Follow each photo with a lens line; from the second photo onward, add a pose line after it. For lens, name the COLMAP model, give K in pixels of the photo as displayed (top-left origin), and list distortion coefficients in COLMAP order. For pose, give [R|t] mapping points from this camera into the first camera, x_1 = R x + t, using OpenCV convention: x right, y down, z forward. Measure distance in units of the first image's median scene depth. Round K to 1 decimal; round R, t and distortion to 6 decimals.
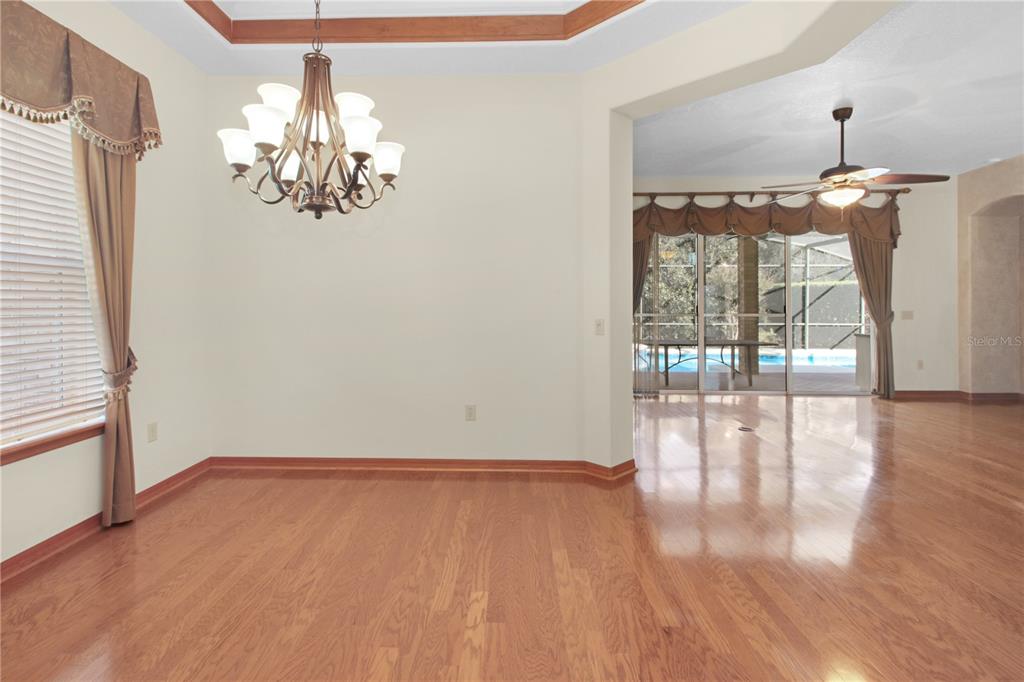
lens RADIAL K [[501.2, 0, 502.7], [0, 501.2, 307.7], [0, 0, 1]] dist [-0.000159, -0.013449]
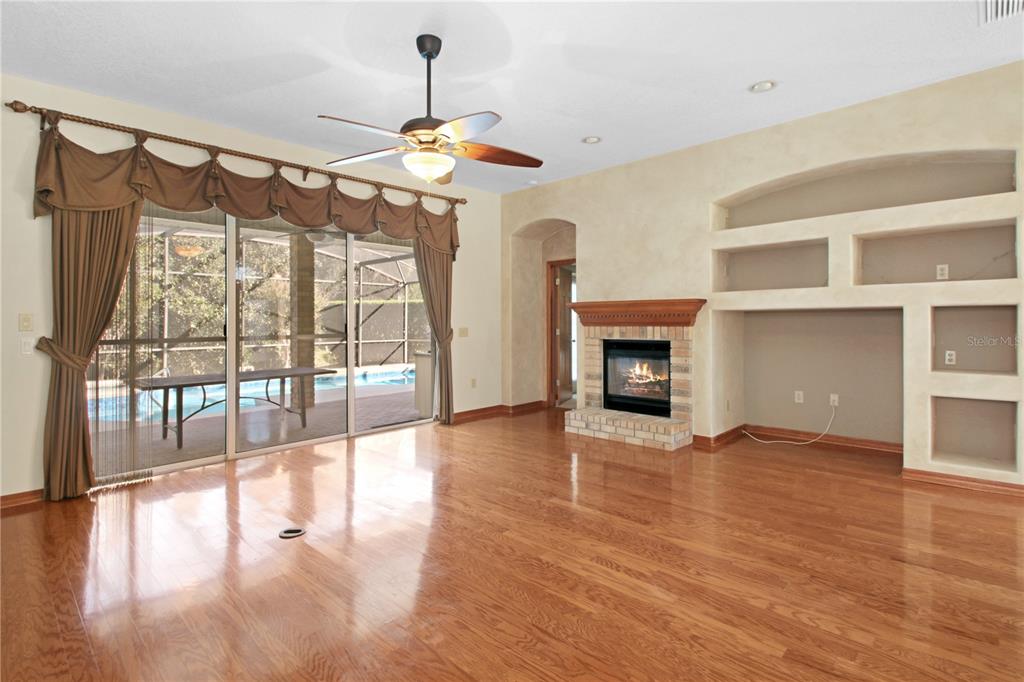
lens RADIAL K [[501.2, 0, 502.7], [0, 501.2, 307.7], [0, 0, 1]] dist [-0.000159, -0.013449]
pose [[0.673890, 0.016936, 0.738638, 0.157049], [0.009985, 0.999437, -0.032026, -0.000901], [-0.738764, 0.028958, 0.673341, 0.304248]]
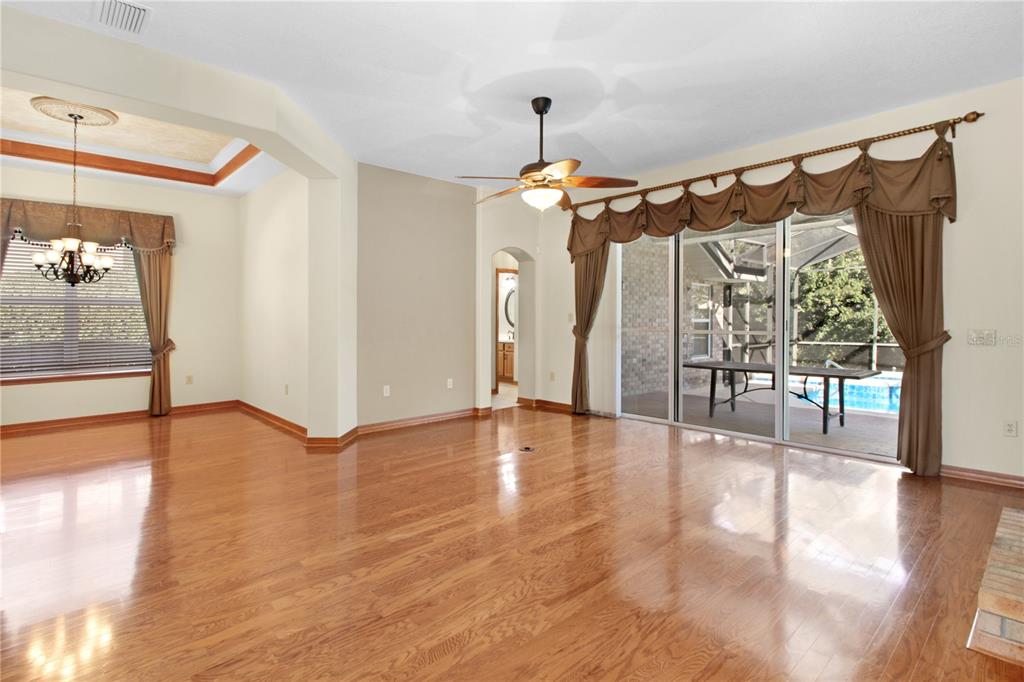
lens RADIAL K [[511.7, 0, 516.0], [0, 511.7, 305.4], [0, 0, 1]] dist [0.002496, -0.023330]
pose [[0.701676, -0.020626, -0.712197, 0.850066], [-0.002069, 0.999518, -0.030986, -0.000823], [0.712493, 0.023216, 0.701295, 0.221601]]
